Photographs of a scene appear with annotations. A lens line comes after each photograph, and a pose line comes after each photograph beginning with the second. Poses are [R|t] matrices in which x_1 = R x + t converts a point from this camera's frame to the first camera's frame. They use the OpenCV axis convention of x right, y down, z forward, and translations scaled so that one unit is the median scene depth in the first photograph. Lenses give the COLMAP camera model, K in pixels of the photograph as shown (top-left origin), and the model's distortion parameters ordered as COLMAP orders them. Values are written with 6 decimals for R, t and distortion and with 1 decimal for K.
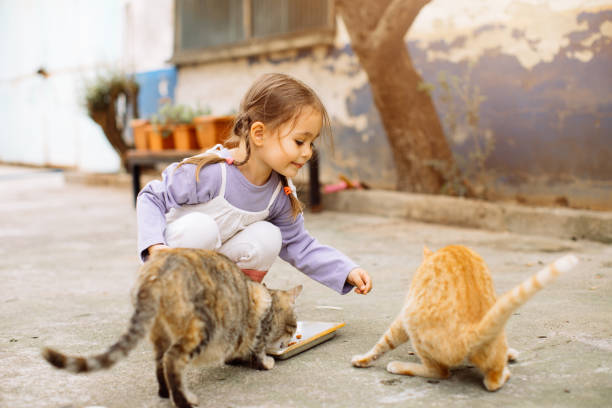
lens RADIAL K [[920.4, 0, 306.0], [0, 920.4, 204.0], [0, 0, 1]] dist [-0.143175, 0.141622]
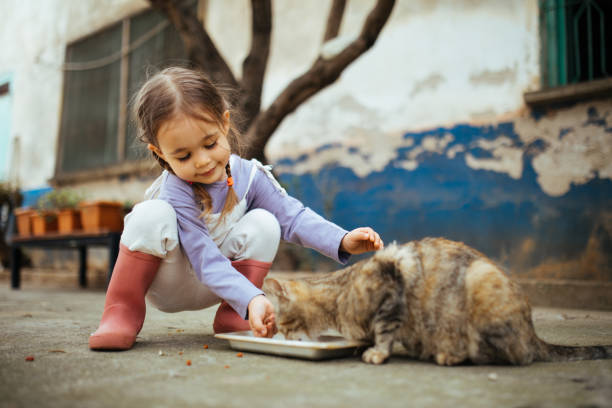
lens RADIAL K [[593.4, 0, 306.0], [0, 593.4, 204.0], [0, 0, 1]] dist [-0.036207, 0.039184]
pose [[0.959782, 0.058347, 0.274618, -0.055340], [-0.003099, 0.980307, -0.197453, 0.051878], [-0.280731, 0.188661, 0.941062, 0.247579]]
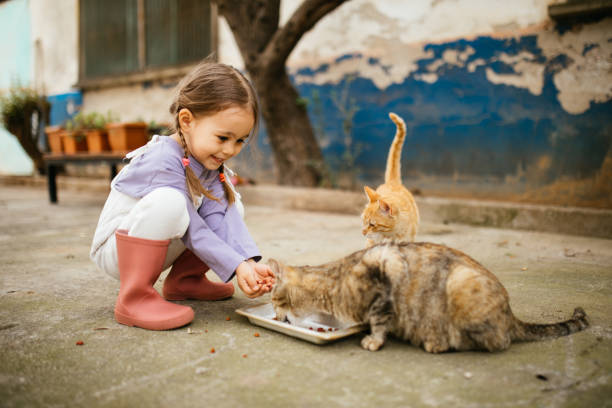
lens RADIAL K [[593.4, 0, 306.0], [0, 593.4, 204.0], [0, 0, 1]] dist [-0.036207, 0.039184]
pose [[0.972077, -0.011523, 0.234381, -0.053706], [0.010056, 0.999922, 0.007450, 0.004572], [-0.234448, -0.004885, 0.972116, 0.218829]]
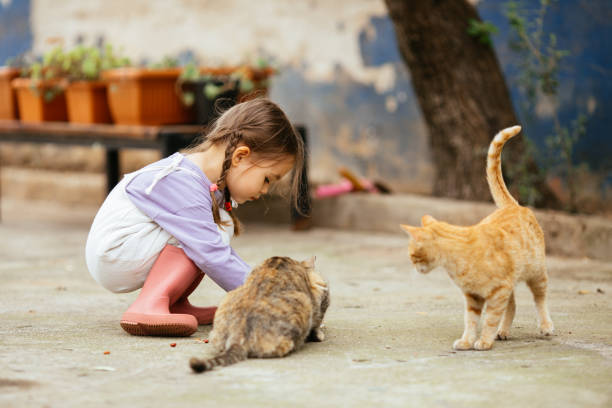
lens RADIAL K [[593.4, 0, 306.0], [0, 593.4, 204.0], [0, 0, 1]] dist [-0.036207, 0.039184]
pose [[0.998905, 0.013604, 0.044769, -0.004277], [-0.015786, 0.998686, 0.048754, -0.027176], [-0.044047, -0.049408, 0.997807, 0.606030]]
